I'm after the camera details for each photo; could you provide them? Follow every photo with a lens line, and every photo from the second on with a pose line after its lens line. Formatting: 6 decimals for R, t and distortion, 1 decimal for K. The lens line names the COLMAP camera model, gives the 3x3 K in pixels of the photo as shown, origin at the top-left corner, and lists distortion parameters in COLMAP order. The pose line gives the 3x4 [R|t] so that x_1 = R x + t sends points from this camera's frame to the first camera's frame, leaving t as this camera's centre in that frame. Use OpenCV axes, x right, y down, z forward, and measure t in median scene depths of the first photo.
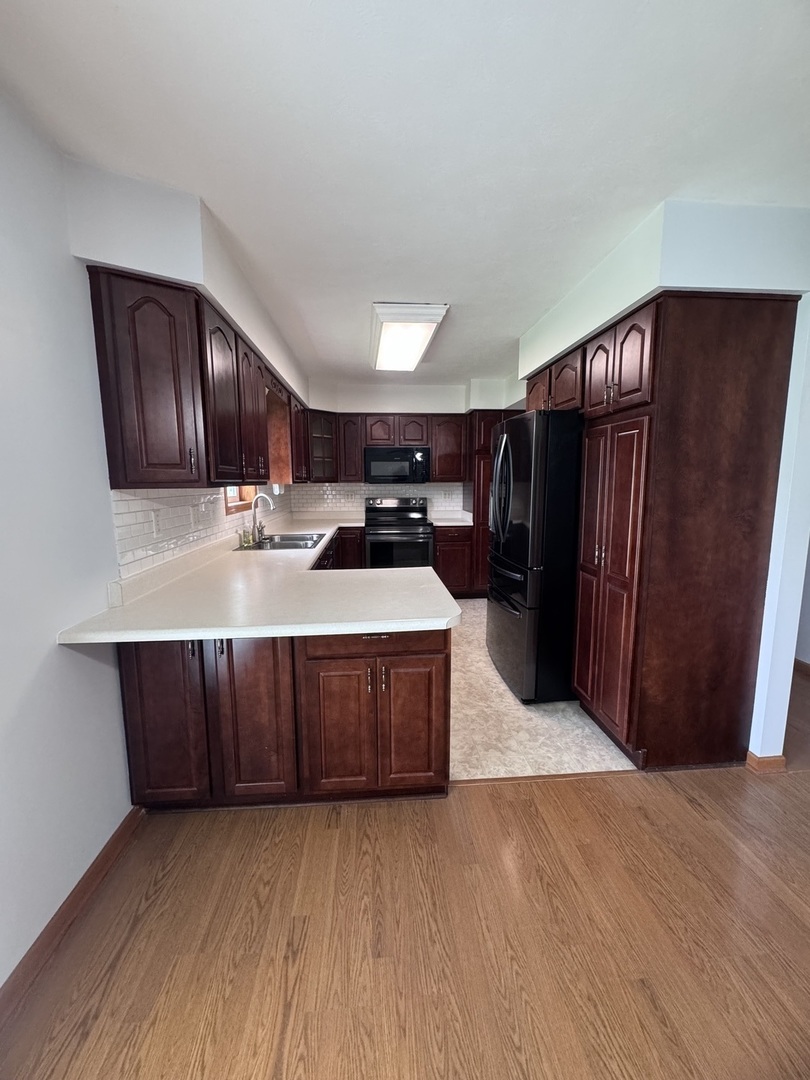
lens RADIAL K [[432.7, 0, 405.3], [0, 432.7, 539.6], [0, 0, 1]] dist [0.002199, 0.000260]
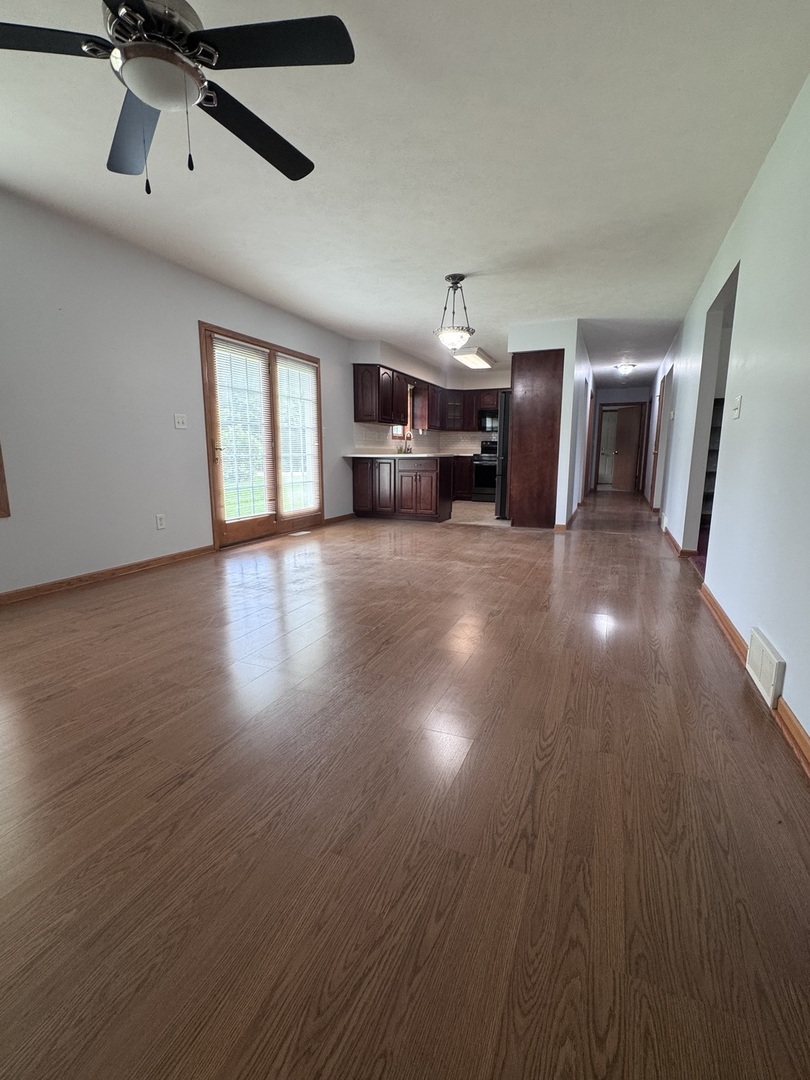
lens RADIAL K [[481.2, 0, 404.8], [0, 481.2, 541.8], [0, 0, 1]] dist [0.001692, 0.000037]
pose [[0.886983, 0.094603, -0.452009, 1.343092], [-0.072362, 0.995173, 0.066287, 0.484677], [0.456098, -0.026087, 0.889547, -2.016425]]
